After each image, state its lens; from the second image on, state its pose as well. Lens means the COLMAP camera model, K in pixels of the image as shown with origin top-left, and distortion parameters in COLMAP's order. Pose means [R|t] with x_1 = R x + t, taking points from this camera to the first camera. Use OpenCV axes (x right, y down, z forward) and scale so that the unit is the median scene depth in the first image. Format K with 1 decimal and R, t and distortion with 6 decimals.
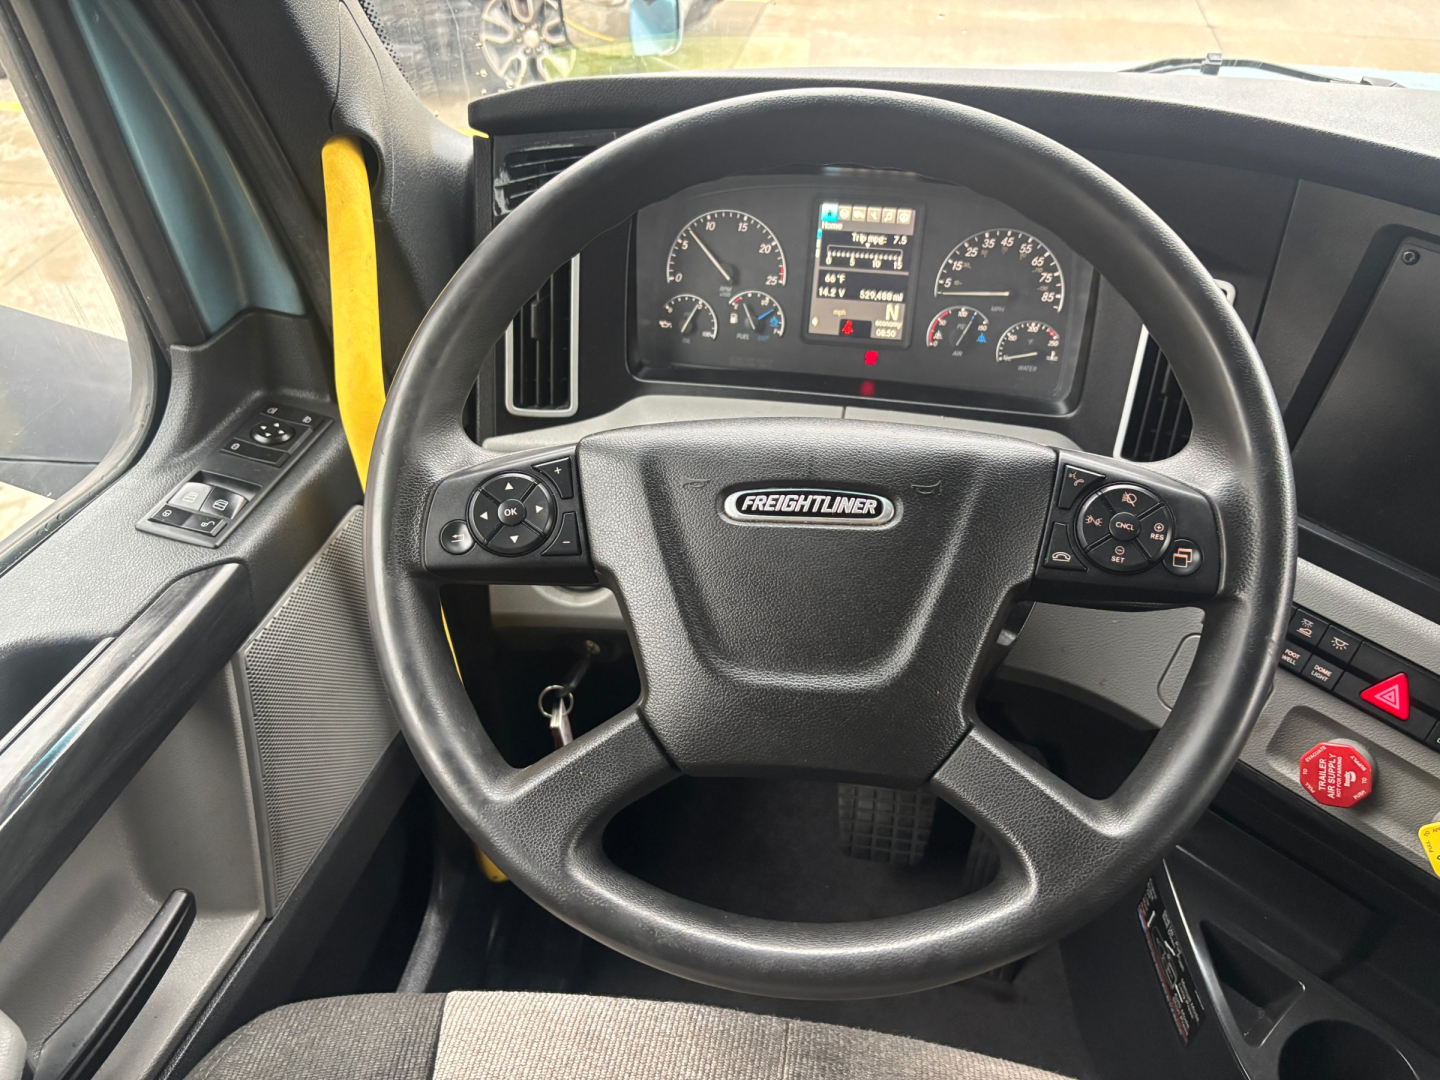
lens RADIAL K [[1097.0, 0, 720.0], [0, 1097.0, 540.0], [0, 0, 1]] dist [0.038074, -0.033398]
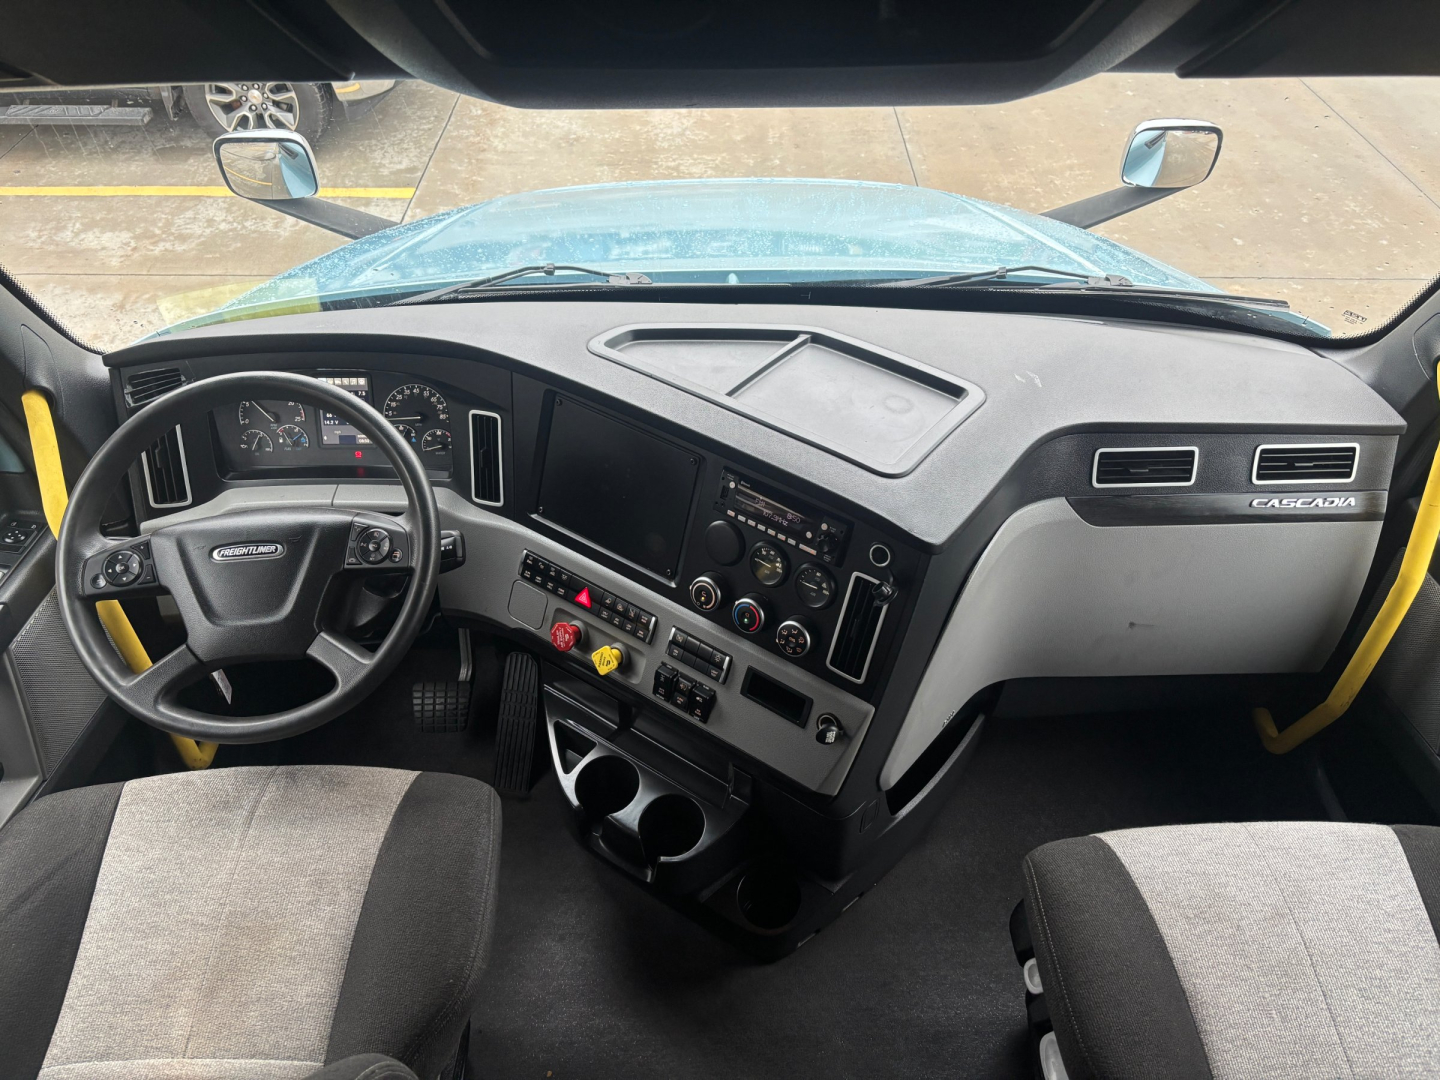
lens RADIAL K [[1097.0, 0, 720.0], [0, 1097.0, 540.0], [0, 0, 1]] dist [0.038074, -0.033398]
pose [[0.982276, -0.117872, 0.145742, 0.555860], [0.115284, 0.992989, 0.026109, 0.000979], [-0.147797, -0.008844, 0.988978, -1.168834]]
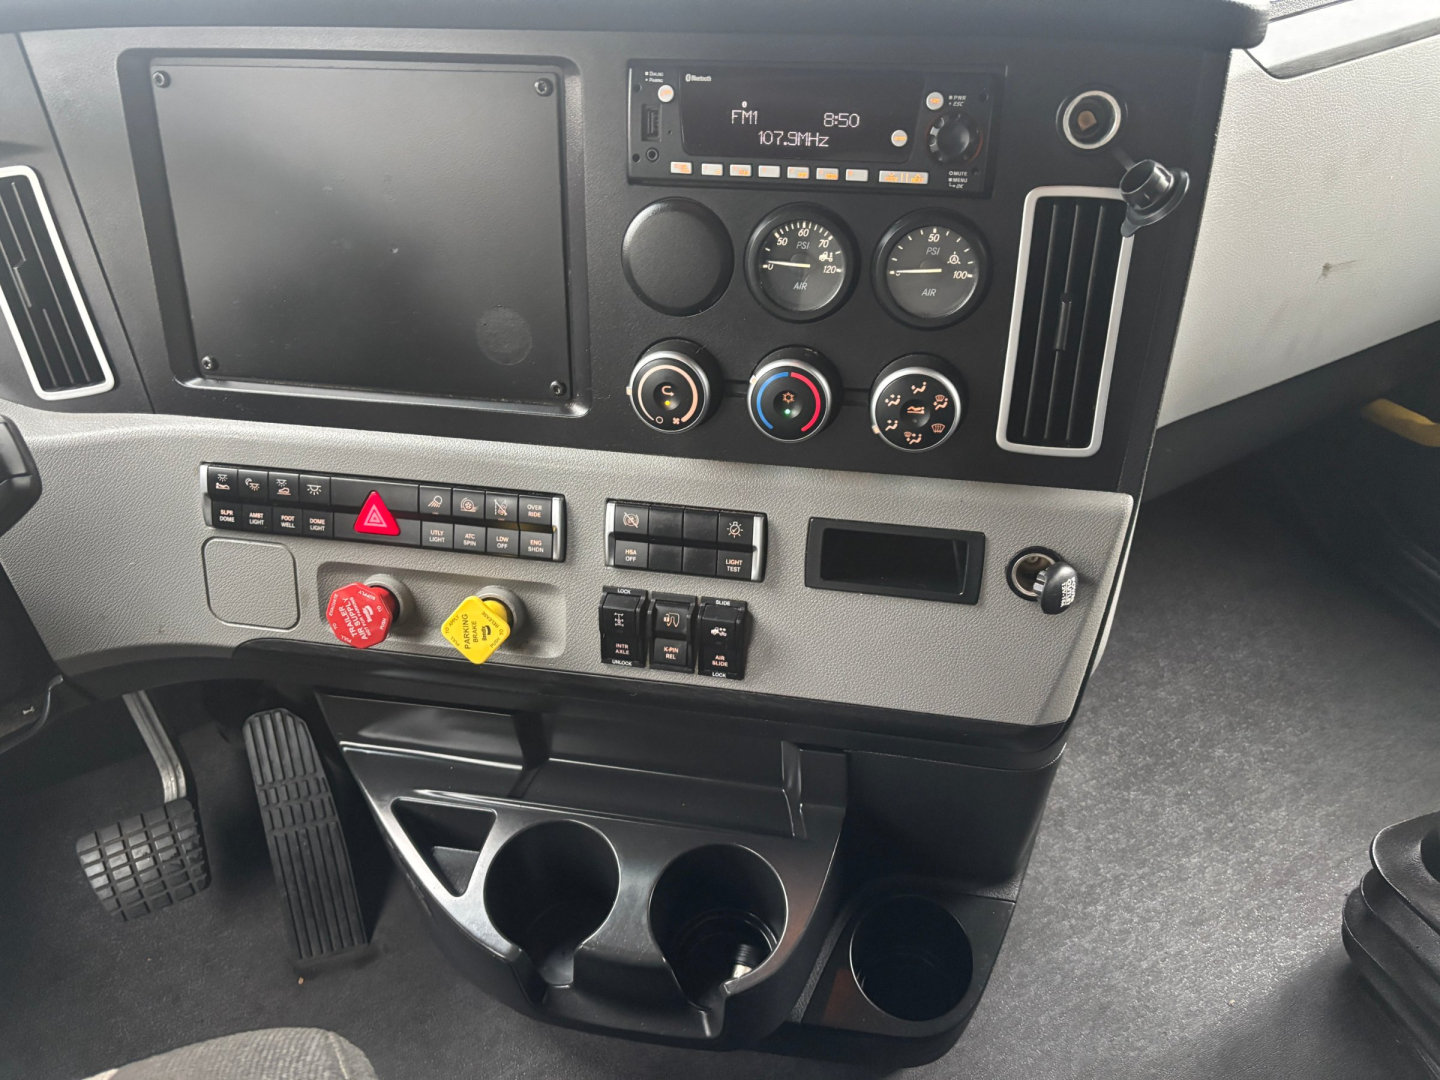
lens RADIAL K [[1082.0, 0, 717.9], [0, 1082.0, 557.4], [0, 0, 1]] dist [0.025933, -0.050419]
pose [[0.820306, -0.426290, 0.381282, 0.464459], [0.410771, 0.903010, 0.125856, 0.172256], [-0.397953, 0.053379, 0.915852, 0.012246]]
